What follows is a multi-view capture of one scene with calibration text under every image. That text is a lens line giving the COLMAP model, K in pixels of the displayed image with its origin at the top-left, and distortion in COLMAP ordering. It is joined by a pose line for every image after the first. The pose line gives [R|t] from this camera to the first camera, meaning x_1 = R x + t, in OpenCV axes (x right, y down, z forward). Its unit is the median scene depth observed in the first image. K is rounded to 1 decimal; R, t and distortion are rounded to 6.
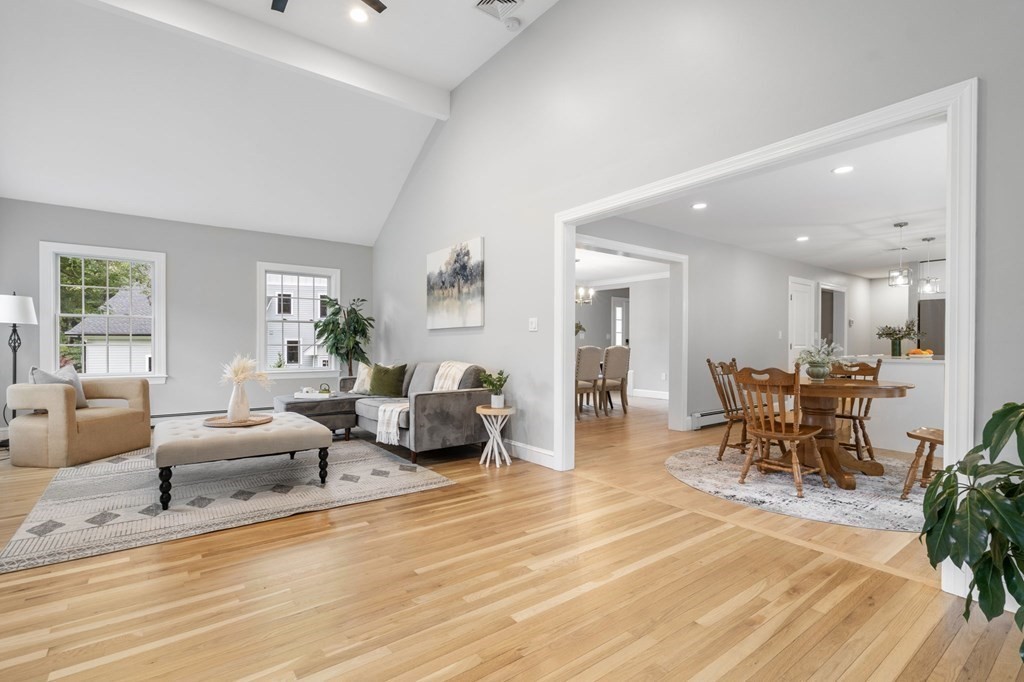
lens RADIAL K [[490.2, 0, 515.8], [0, 490.2, 344.0], [0, 0, 1]] dist [0.001867, 0.000743]
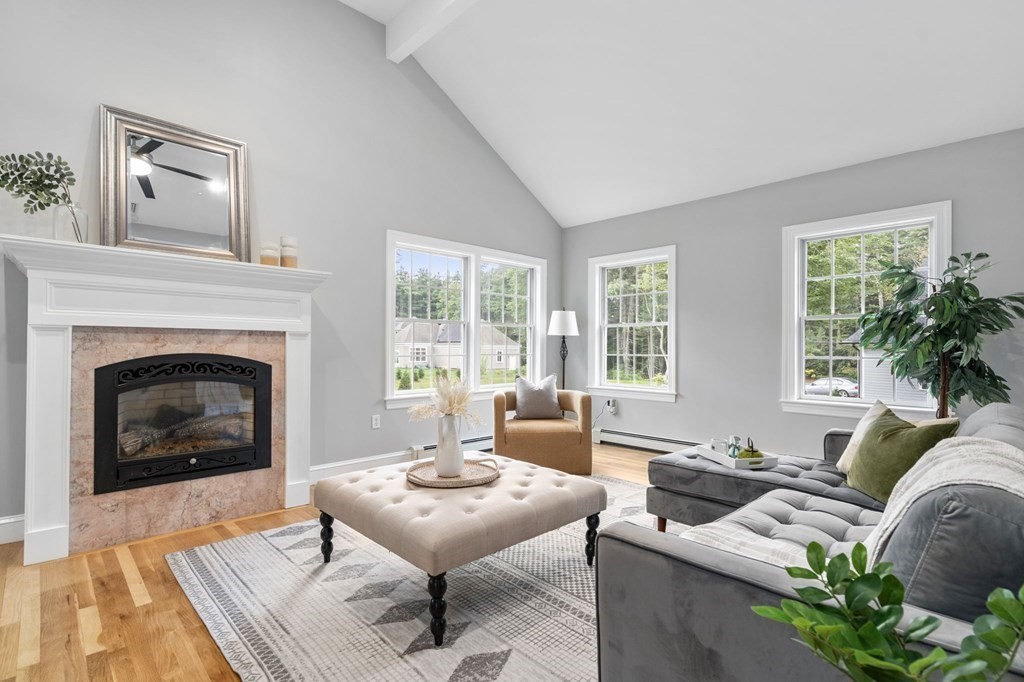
lens RADIAL K [[490.2, 0, 515.3], [0, 490.2, 343.7], [0, 0, 1]] dist [0.001867, 0.000743]
pose [[0.121674, -0.012140, -0.992496, 0.083263], [-0.004835, 0.999906, -0.012823, -0.008250], [0.992558, 0.006359, 0.121604, 0.775691]]
